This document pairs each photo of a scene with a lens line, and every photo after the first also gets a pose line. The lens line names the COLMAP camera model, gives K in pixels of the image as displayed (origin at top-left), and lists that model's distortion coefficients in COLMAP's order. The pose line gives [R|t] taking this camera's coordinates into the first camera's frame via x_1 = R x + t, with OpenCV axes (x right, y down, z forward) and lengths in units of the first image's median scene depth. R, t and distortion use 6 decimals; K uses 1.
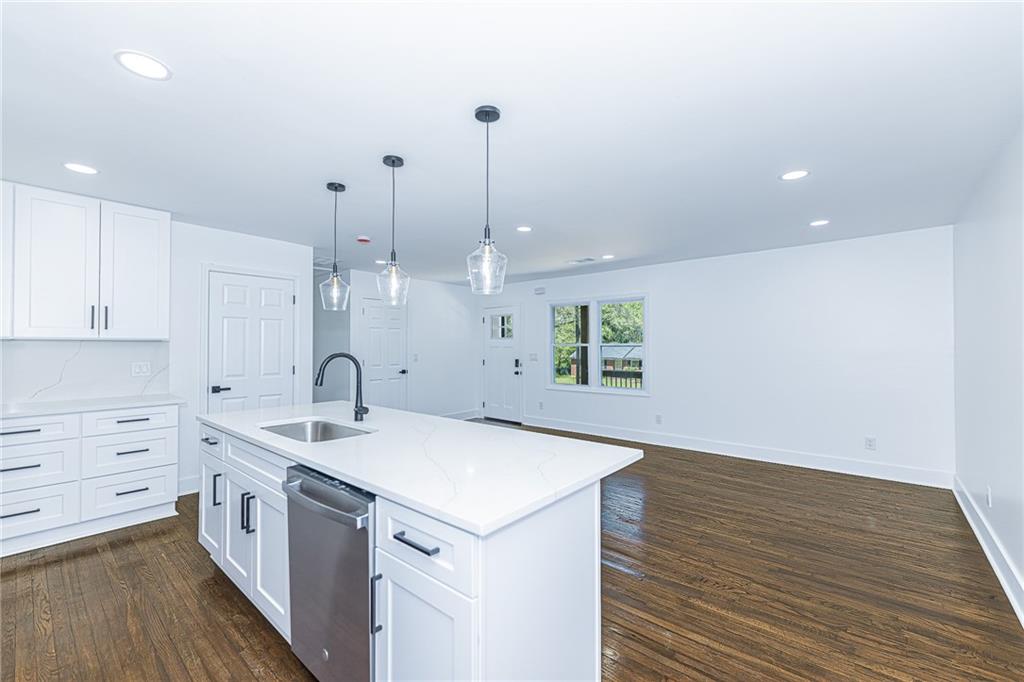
lens RADIAL K [[420.9, 0, 521.2], [0, 420.9, 341.4], [0, 0, 1]] dist [0.000709, -0.000136]
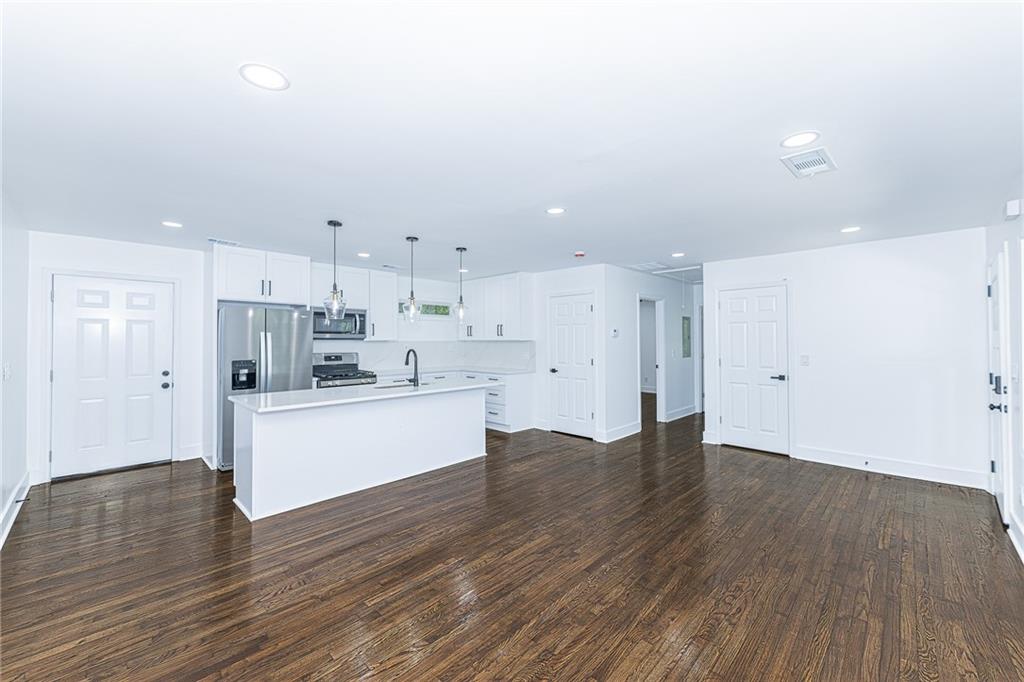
lens RADIAL K [[405.7, 0, 512.7], [0, 405.7, 338.8], [0, 0, 1]] dist [0.000946, -0.000162]
pose [[-0.078670, -0.002404, -0.996898, 0.911844], [0.014930, 0.999882, -0.003589, -0.005577], [0.996789, -0.015167, -0.078625, 1.060331]]
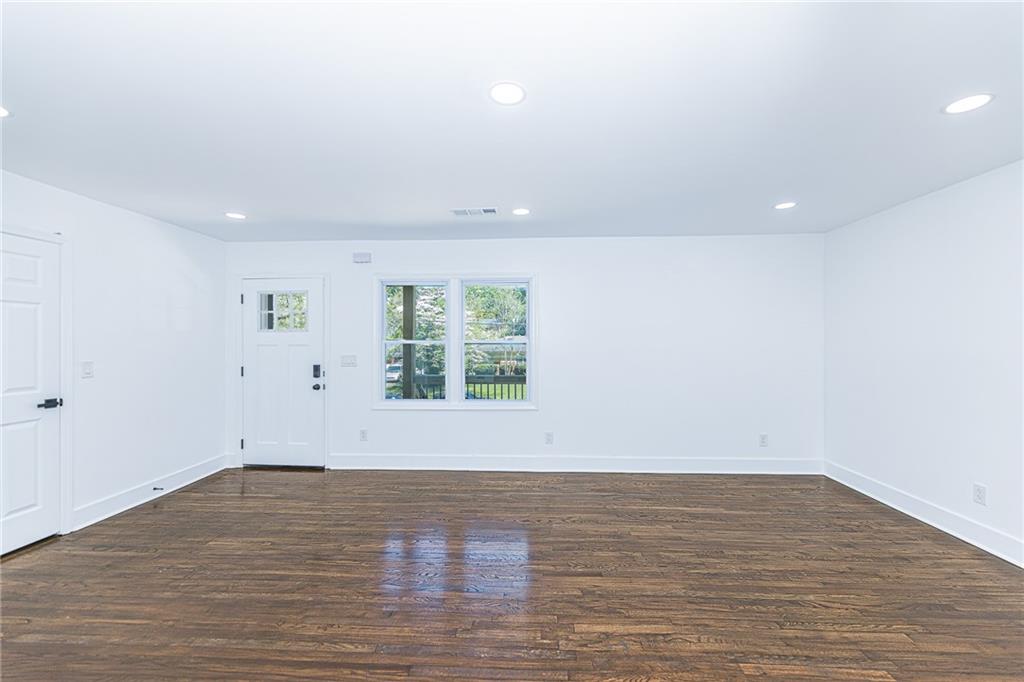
lens RADIAL K [[410.0, 0, 518.3], [0, 410.0, 342.9], [0, 0, 1]] dist [0.000828, 0.000001]
pose [[0.795063, -0.001085, 0.606526, -0.281829], [-0.008071, 0.999891, 0.012368, 0.000689], [-0.606474, -0.014728, 0.794967, 0.685022]]
